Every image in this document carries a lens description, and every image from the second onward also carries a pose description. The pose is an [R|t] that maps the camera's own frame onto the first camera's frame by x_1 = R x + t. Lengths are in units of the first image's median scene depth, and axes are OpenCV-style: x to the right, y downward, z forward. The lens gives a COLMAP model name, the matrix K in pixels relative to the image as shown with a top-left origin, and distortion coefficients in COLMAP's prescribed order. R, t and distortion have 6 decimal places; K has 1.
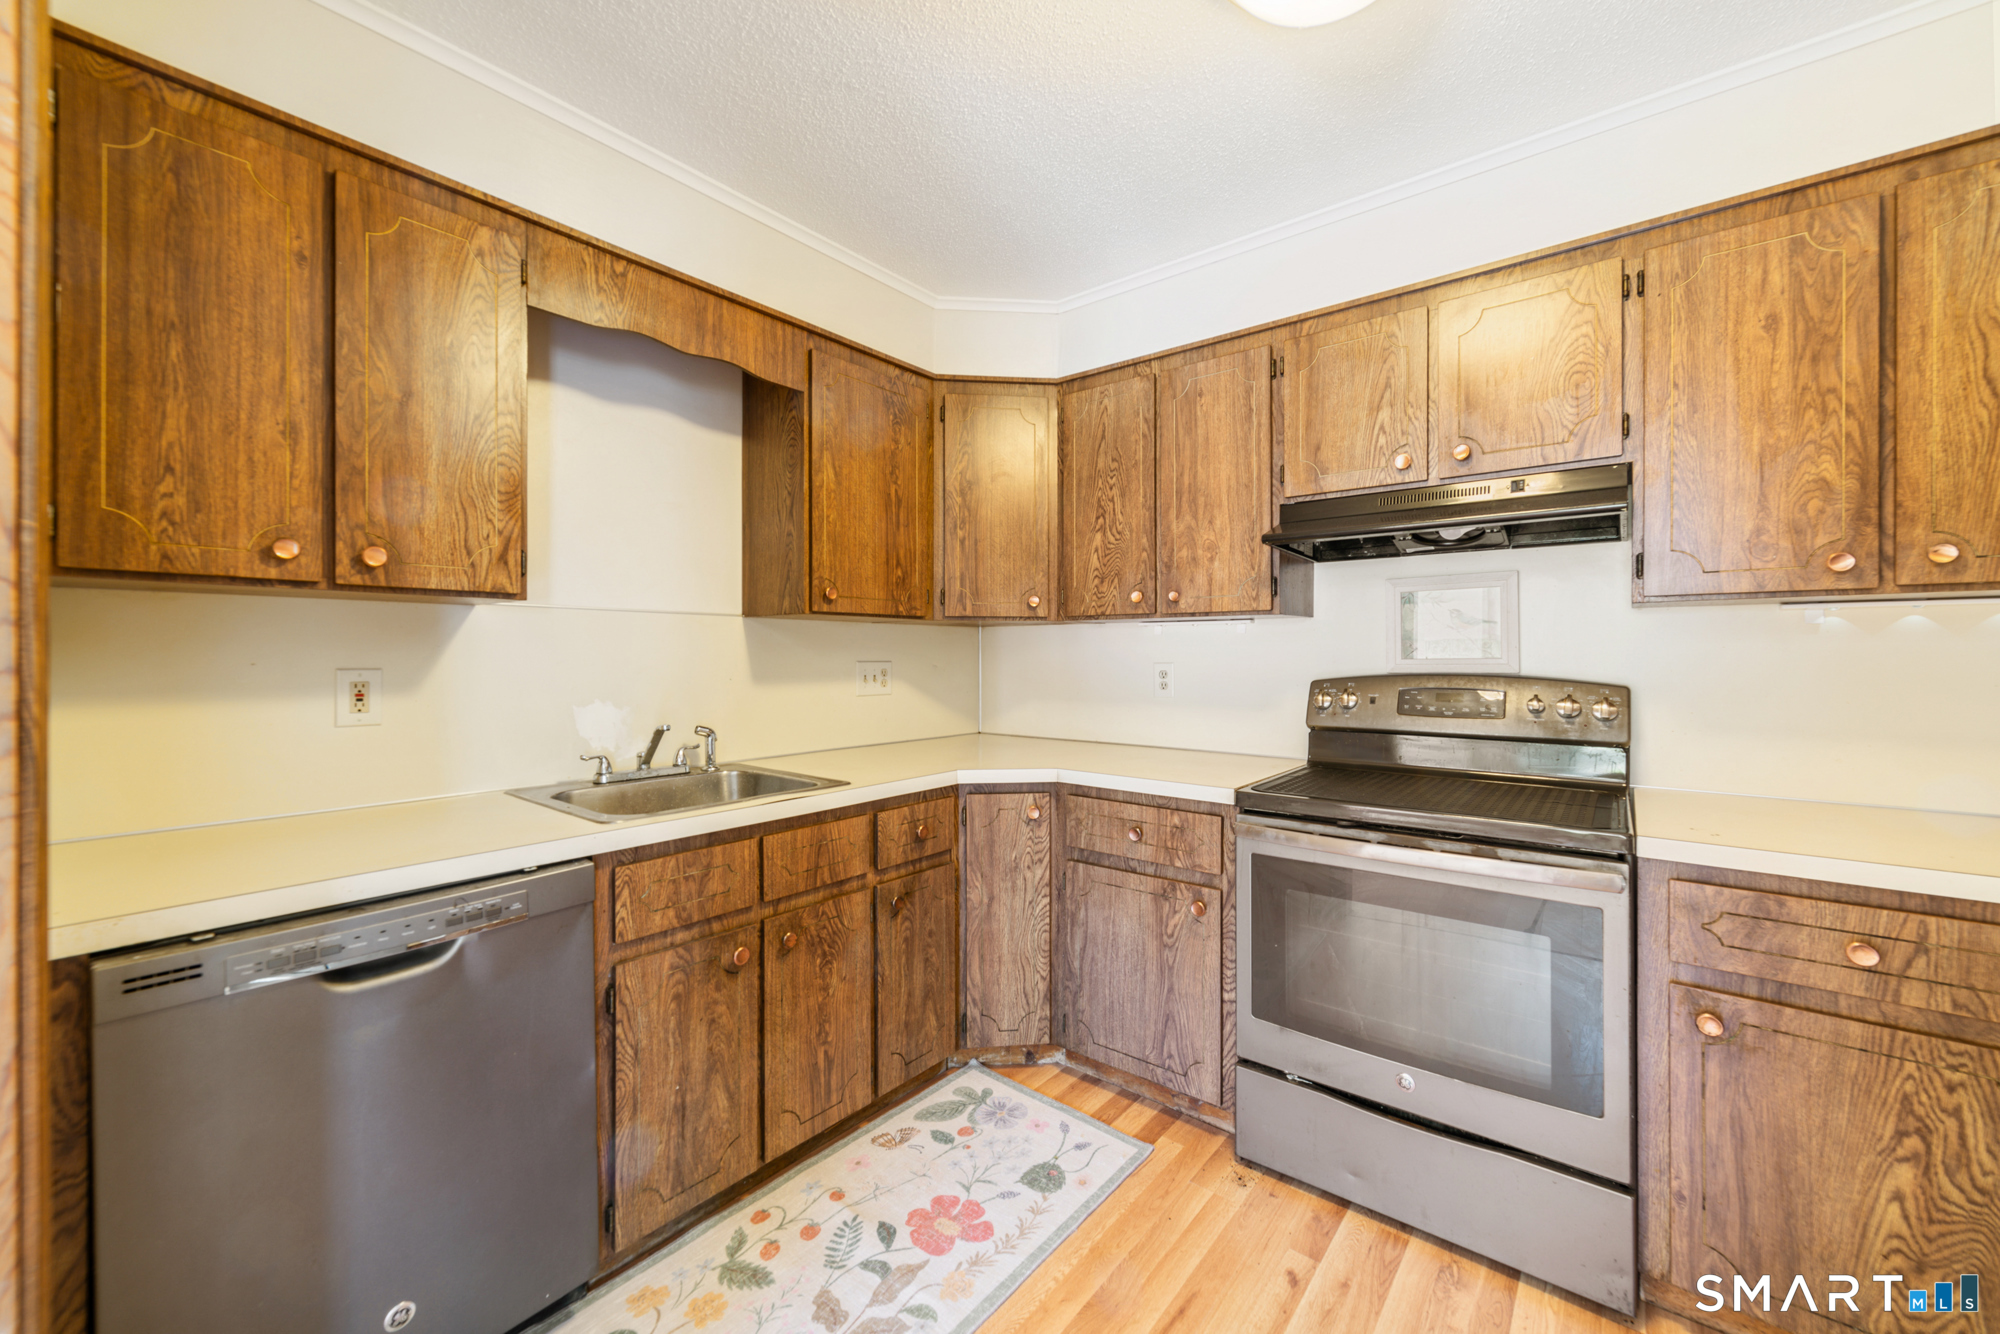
lens RADIAL K [[777.4, 0, 994.6], [0, 777.4, 660.8], [0, 0, 1]] dist [-0.000783, 0.000523]
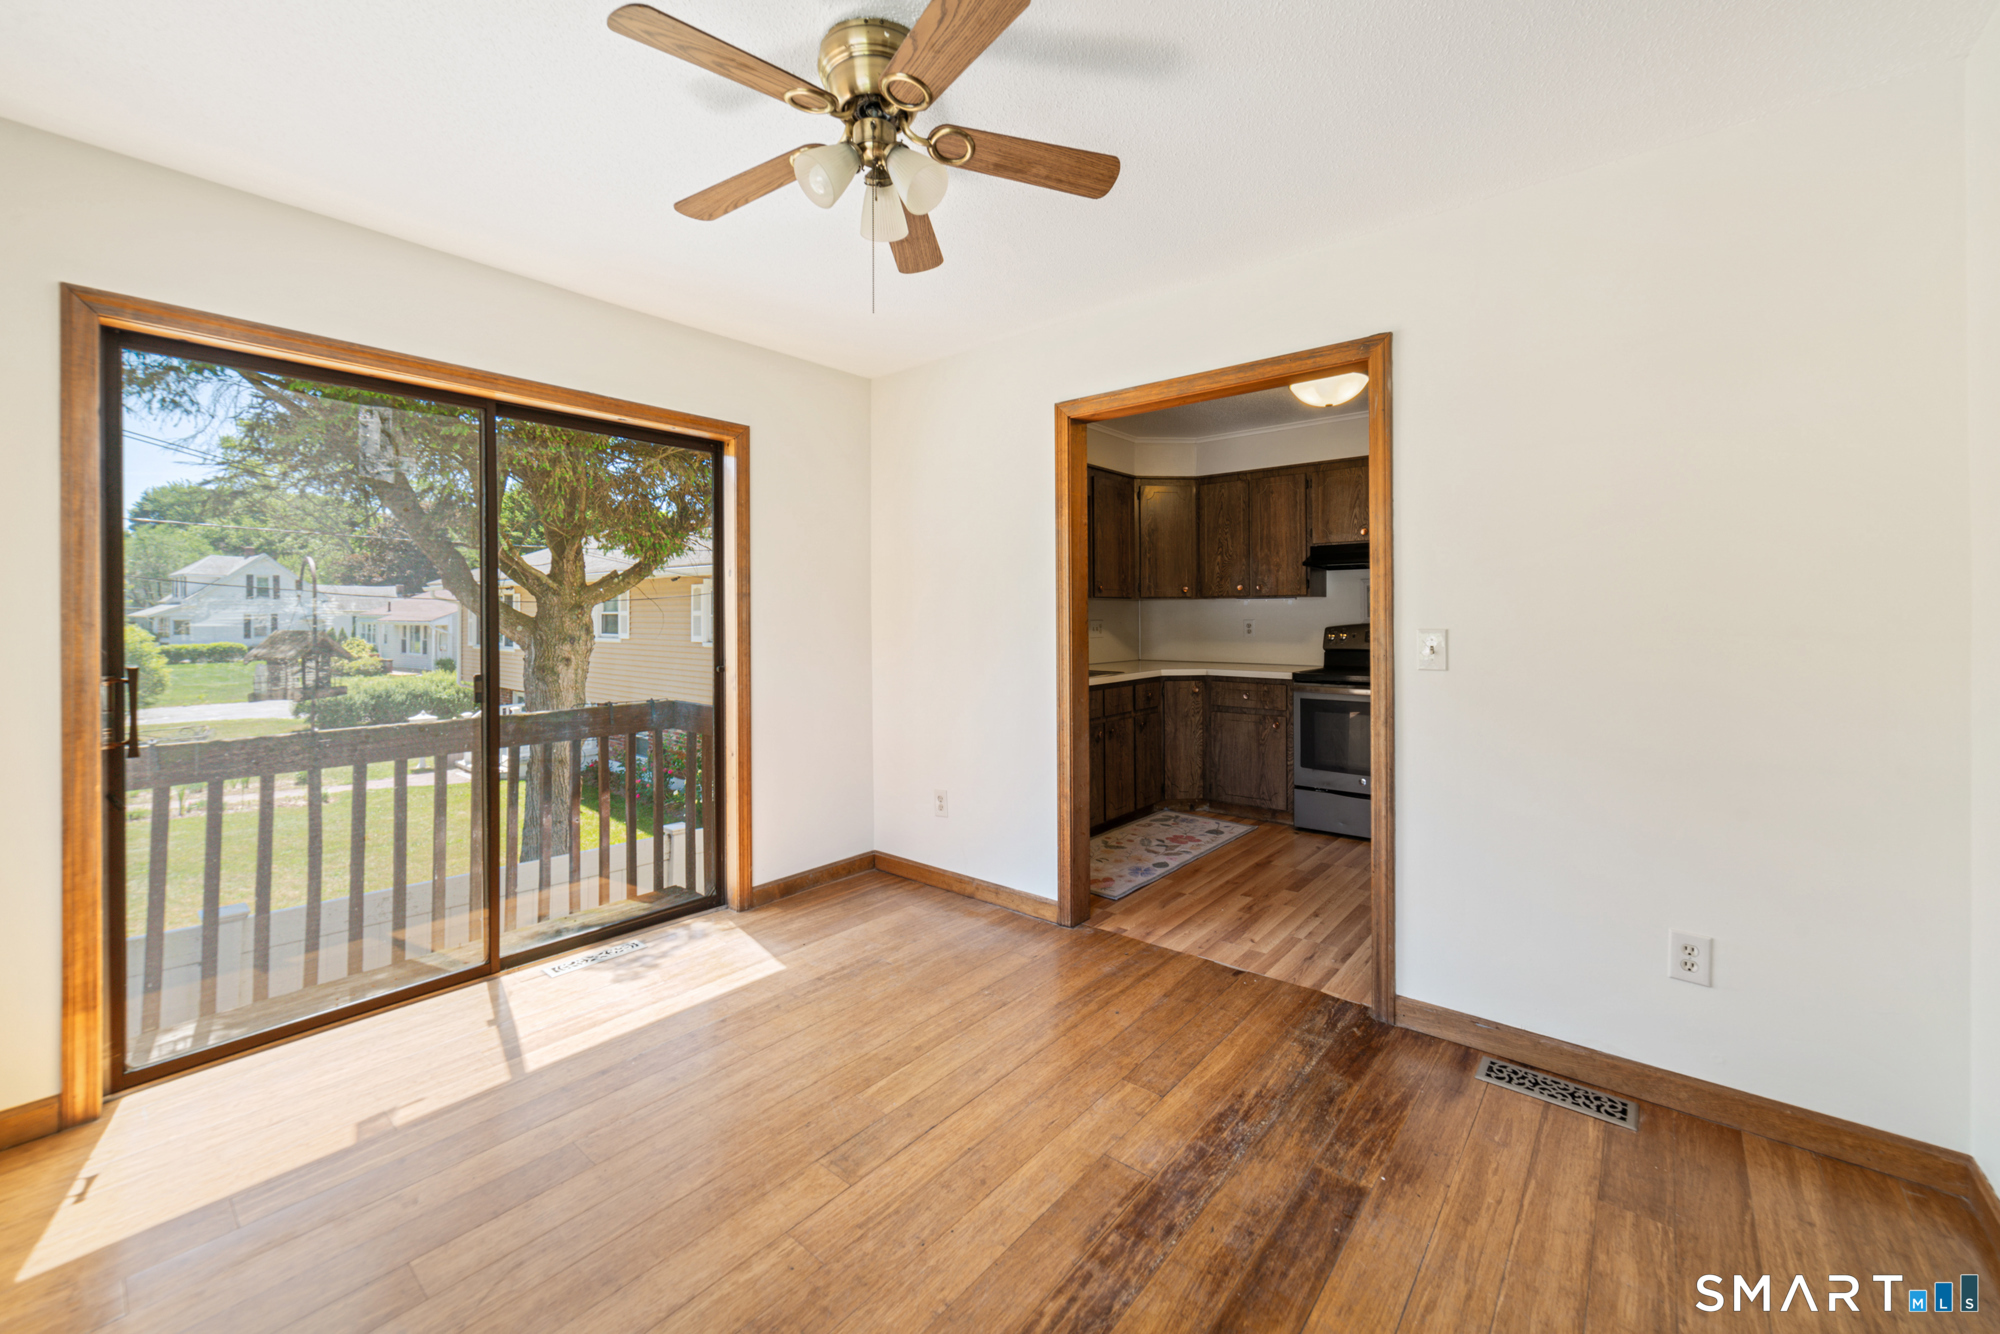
lens RADIAL K [[777.4, 0, 997.8], [0, 777.4, 619.7], [0, 0, 1]] dist [-0.000783, 0.000523]
pose [[0.999828, -0.006281, -0.017442, -0.522902], [0.006268, 0.999980, -0.000829, 0.001215], [0.017446, 0.000720, 0.999848, -1.322895]]
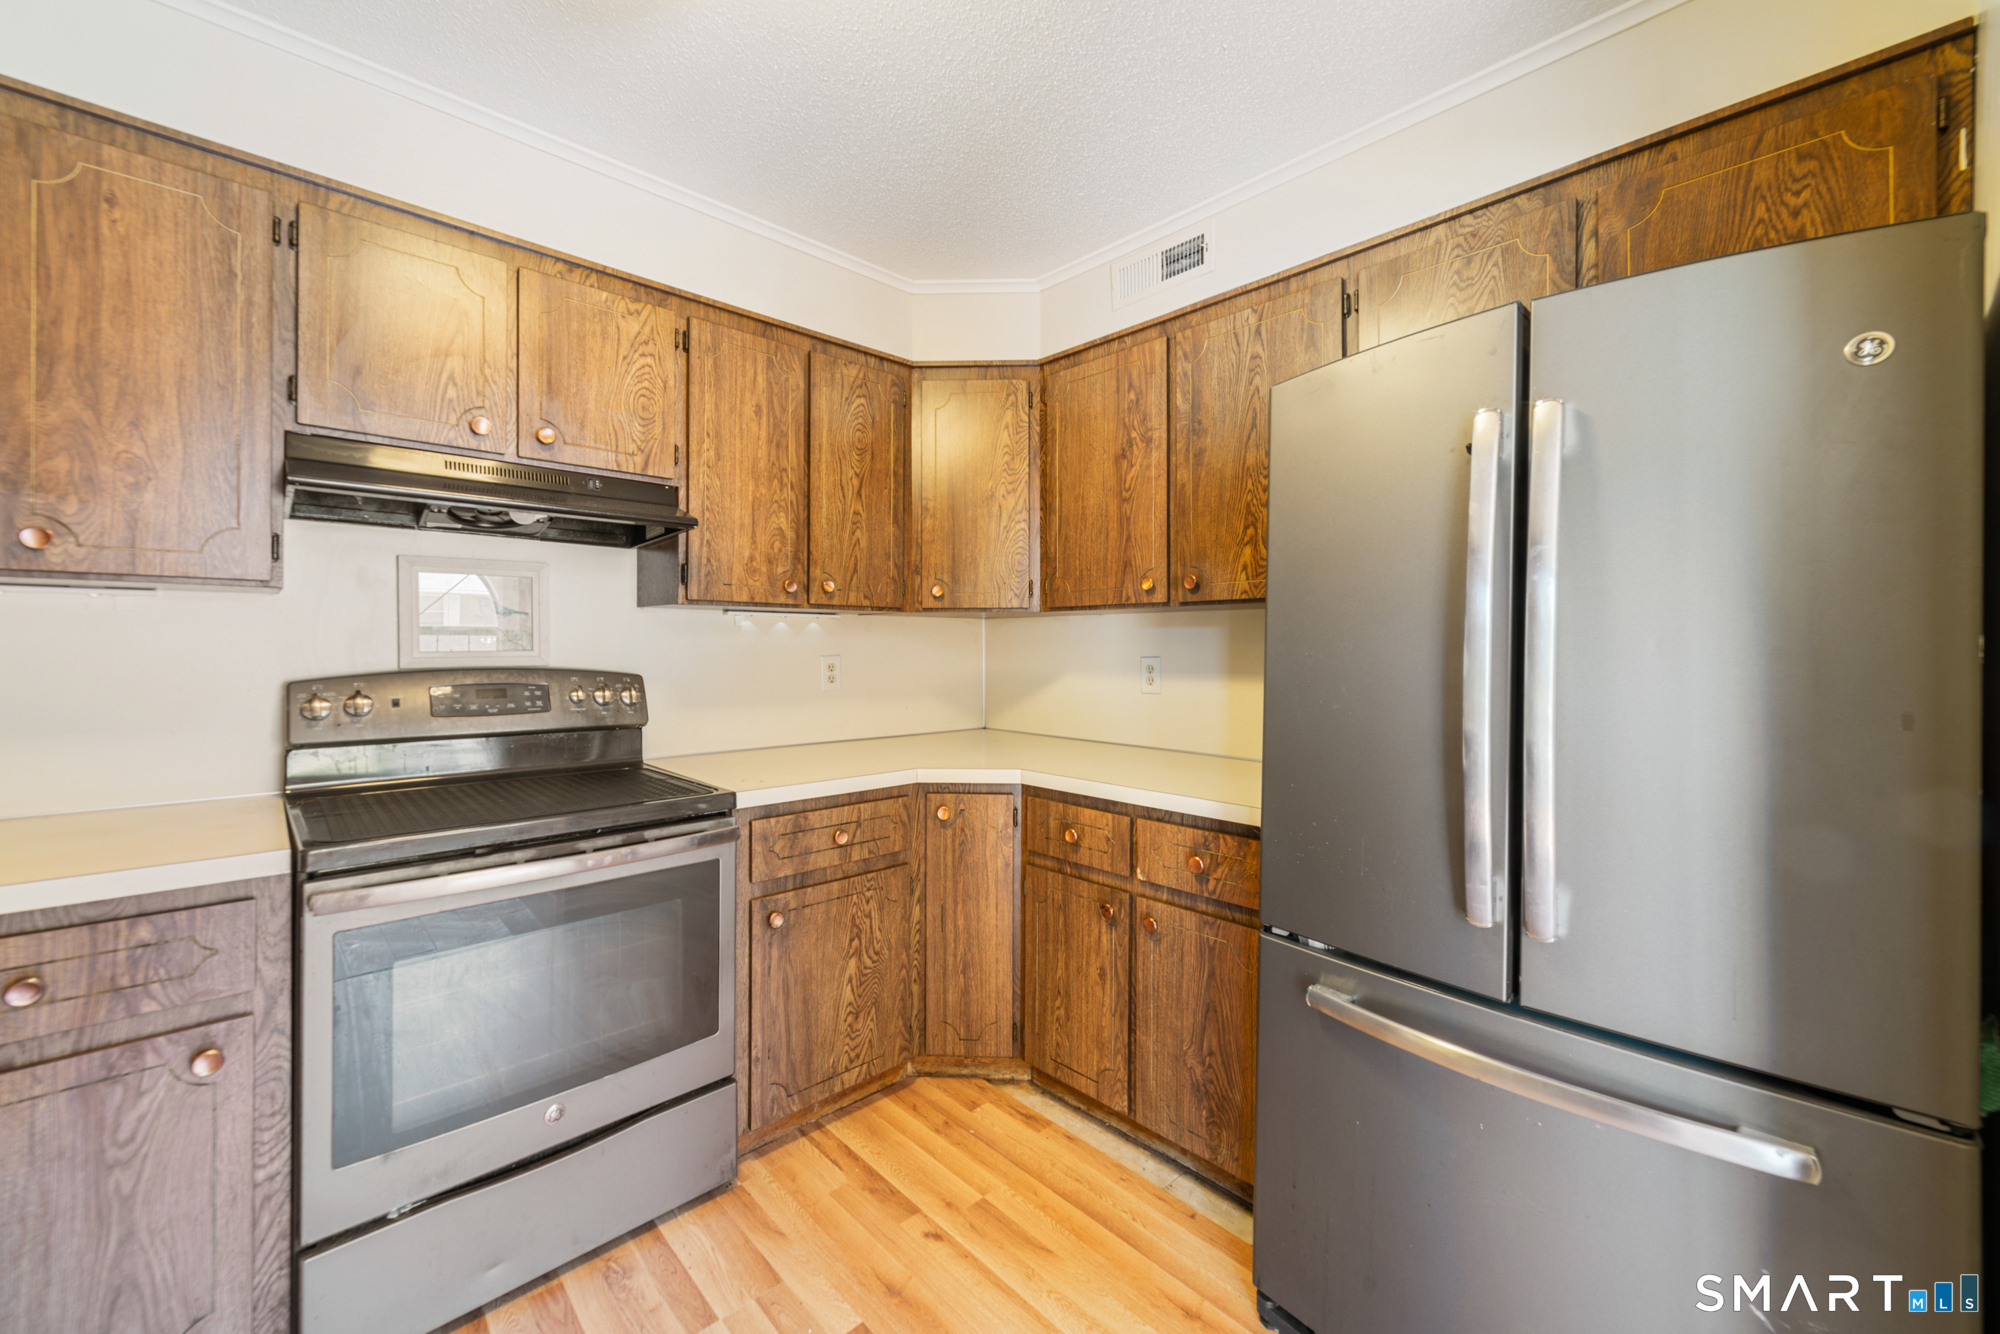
lens RADIAL K [[777.4, 0, 1009.0], [0, 777.4, 650.8], [0, 0, 1]] dist [-0.000783, 0.000523]
pose [[0.123509, -0.002981, 0.992339, -0.265780], [0.006919, 0.999974, 0.002143, -0.001339], [-0.992319, 0.006601, 0.123526, 0.299752]]
